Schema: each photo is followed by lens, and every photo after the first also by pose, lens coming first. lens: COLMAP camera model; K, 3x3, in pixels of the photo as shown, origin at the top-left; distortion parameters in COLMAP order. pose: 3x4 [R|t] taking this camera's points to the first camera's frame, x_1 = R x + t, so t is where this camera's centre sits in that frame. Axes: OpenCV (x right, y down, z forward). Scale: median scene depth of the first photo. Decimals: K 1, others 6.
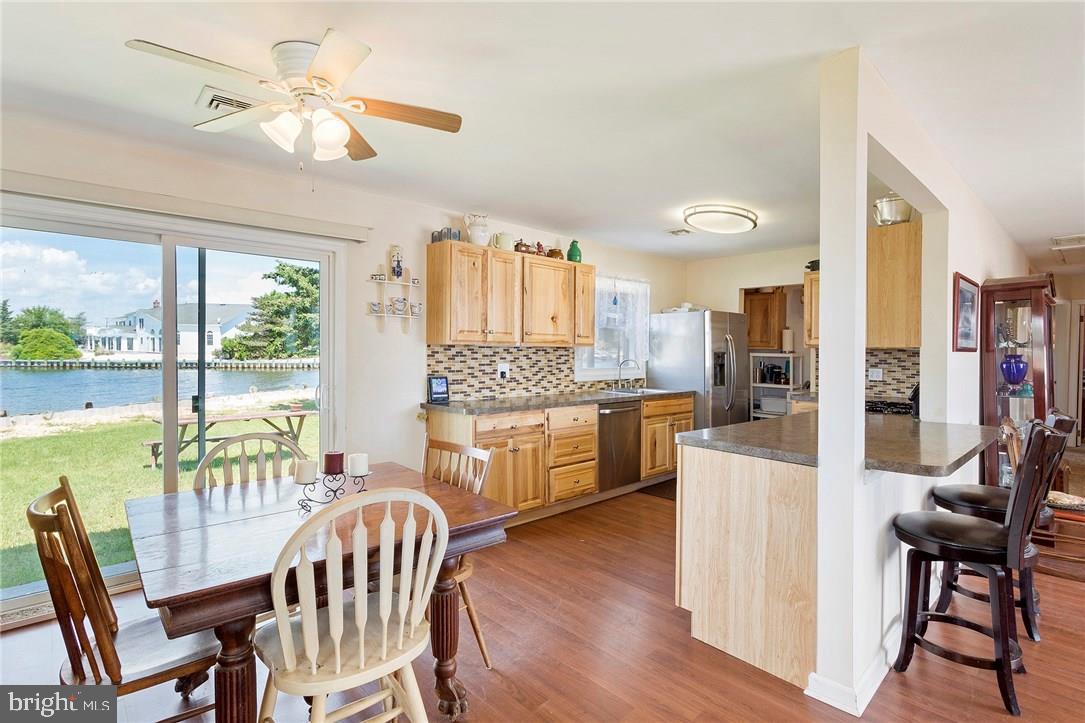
lens RADIAL K [[530.9, 0, 552.0], [0, 530.9, 355.5], [0, 0, 1]] dist [0.038574, 0.001135]
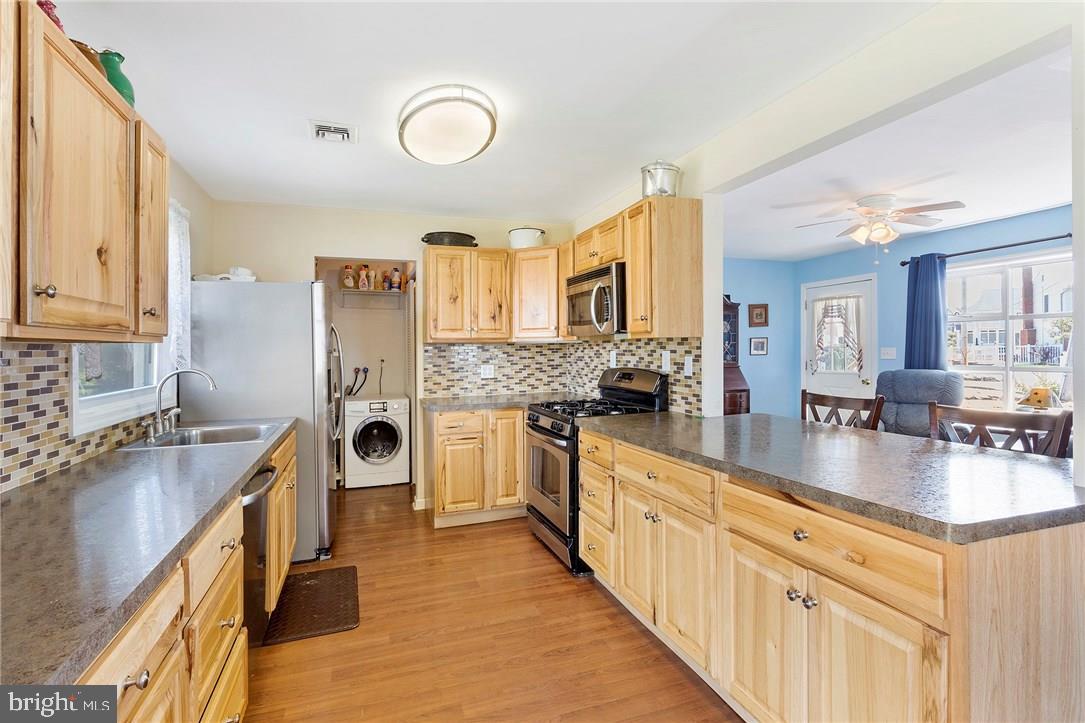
lens RADIAL K [[530.9, 0, 543.3], [0, 530.9, 345.5], [0, 0, 1]] dist [0.038574, 0.001135]
pose [[0.428708, -0.012153, 0.903361, -0.251394], [0.029090, 0.999577, -0.000358, -0.008106], [-0.902975, 0.026432, 0.428880, 0.842949]]
